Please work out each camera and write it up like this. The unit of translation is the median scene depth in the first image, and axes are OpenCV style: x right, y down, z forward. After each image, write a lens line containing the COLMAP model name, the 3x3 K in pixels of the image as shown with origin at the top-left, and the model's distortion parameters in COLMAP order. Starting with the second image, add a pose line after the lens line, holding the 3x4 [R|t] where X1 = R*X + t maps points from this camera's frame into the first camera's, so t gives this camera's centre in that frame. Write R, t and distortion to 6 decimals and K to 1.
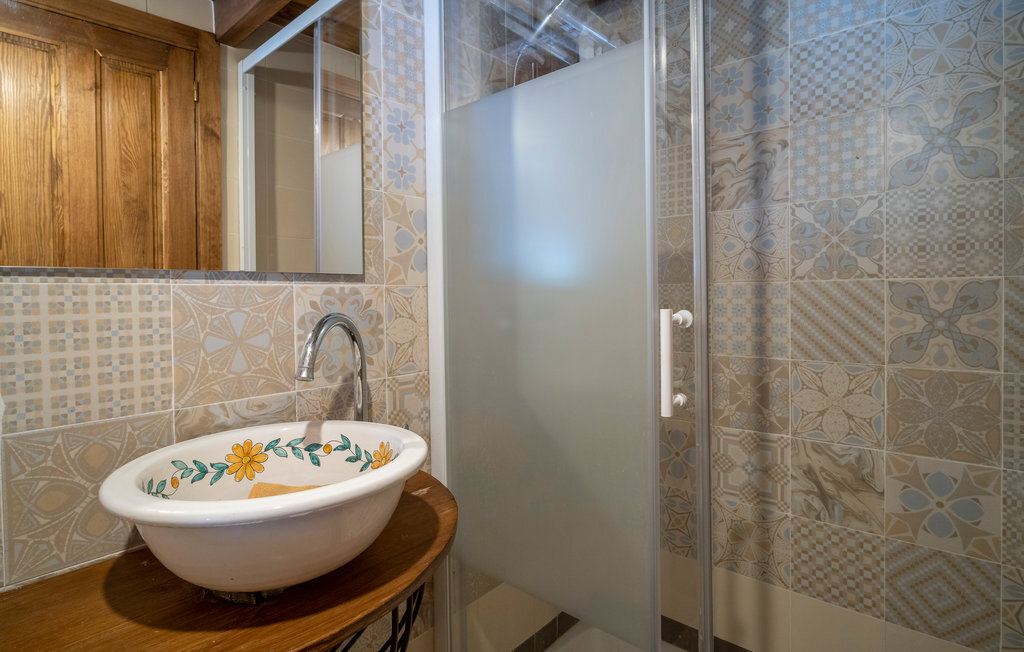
lens RADIAL K [[533.7, 0, 511.9], [0, 533.7, 300.4], [0, 0, 1]] dist [-0.001461, -0.000136]
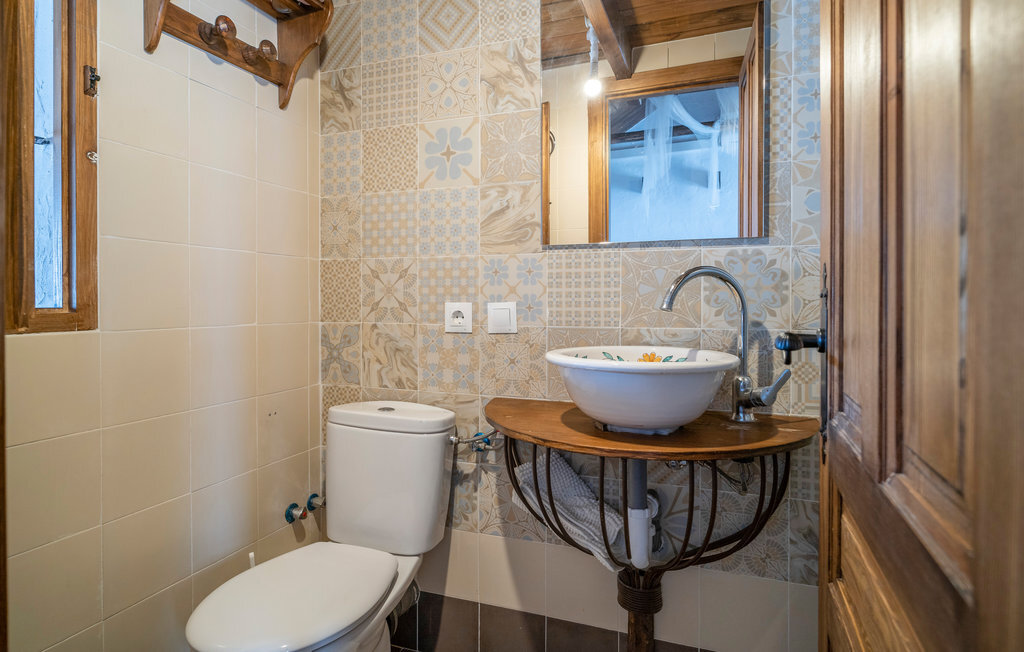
lens RADIAL K [[533.7, 0, 511.9], [0, 533.7, 300.4], [0, 0, 1]] dist [-0.001461, -0.000136]
pose [[0.364992, 0.014021, -0.930905, 0.711198], [-0.016829, 0.999823, 0.008460, 0.103843], [0.930859, 0.012578, 0.365163, 0.080008]]
